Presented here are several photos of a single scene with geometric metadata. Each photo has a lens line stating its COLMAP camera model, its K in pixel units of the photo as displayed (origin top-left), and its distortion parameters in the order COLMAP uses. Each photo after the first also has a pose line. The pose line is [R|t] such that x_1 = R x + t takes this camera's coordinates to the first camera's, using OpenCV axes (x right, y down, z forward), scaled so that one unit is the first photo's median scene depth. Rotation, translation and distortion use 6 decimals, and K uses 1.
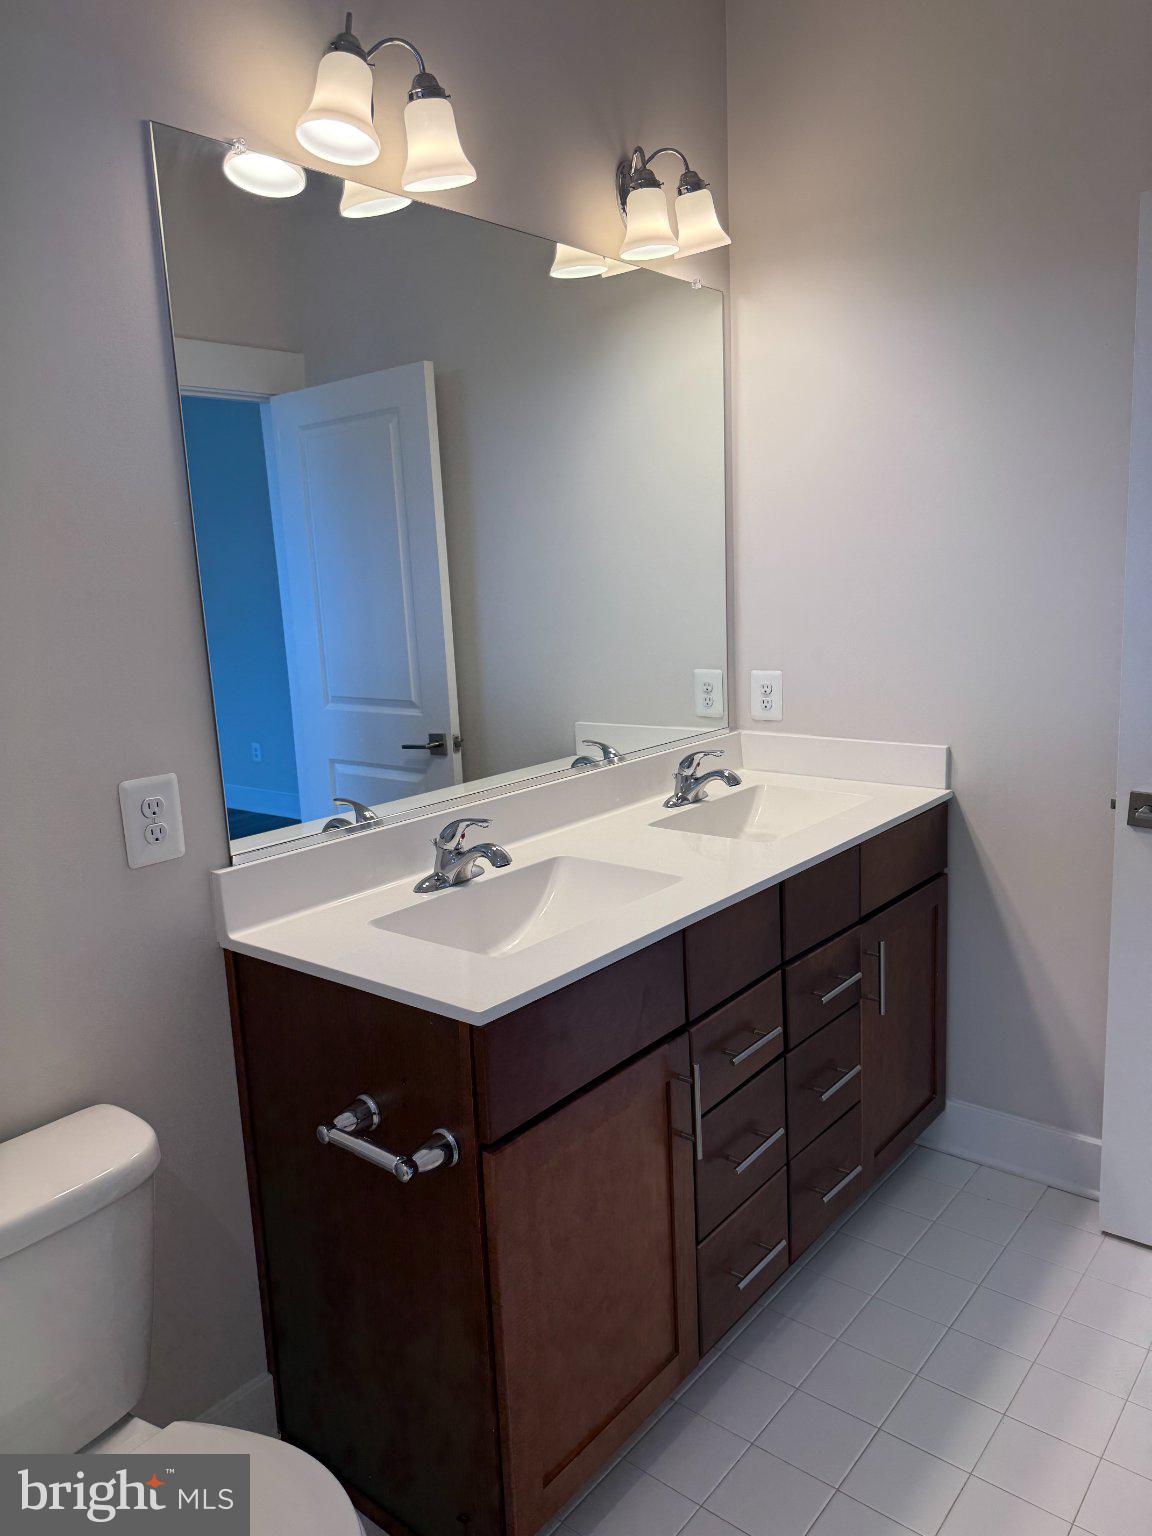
lens RADIAL K [[1072.4, 0, 573.8], [0, 1072.4, 785.3], [0, 0, 1]] dist [0.128679, -0.158933]
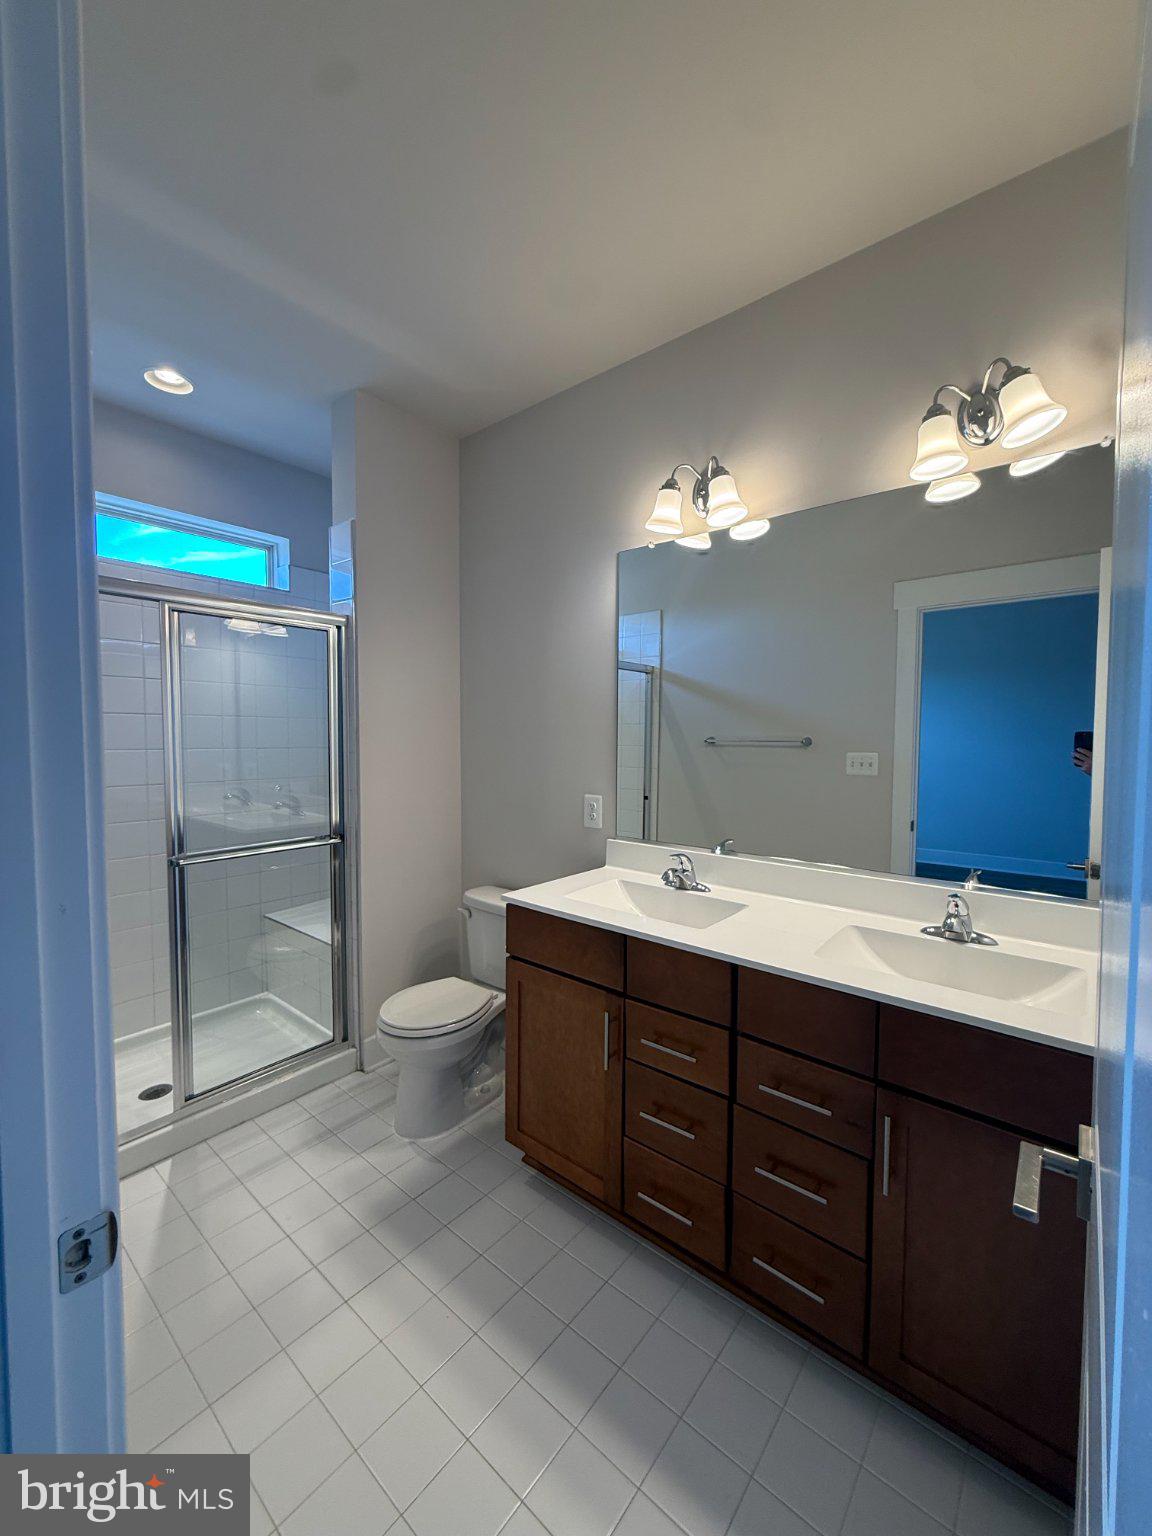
lens RADIAL K [[613.3, 0, 576.0], [0, 613.3, 768.0], [0, 0, 1]] dist [0.008393, -0.000080]
pose [[-0.015655, 0.099354, -0.994929, 0.968677], [-0.192857, 0.976066, 0.100505, -0.189654], [0.981102, 0.193452, 0.003881, 0.823009]]
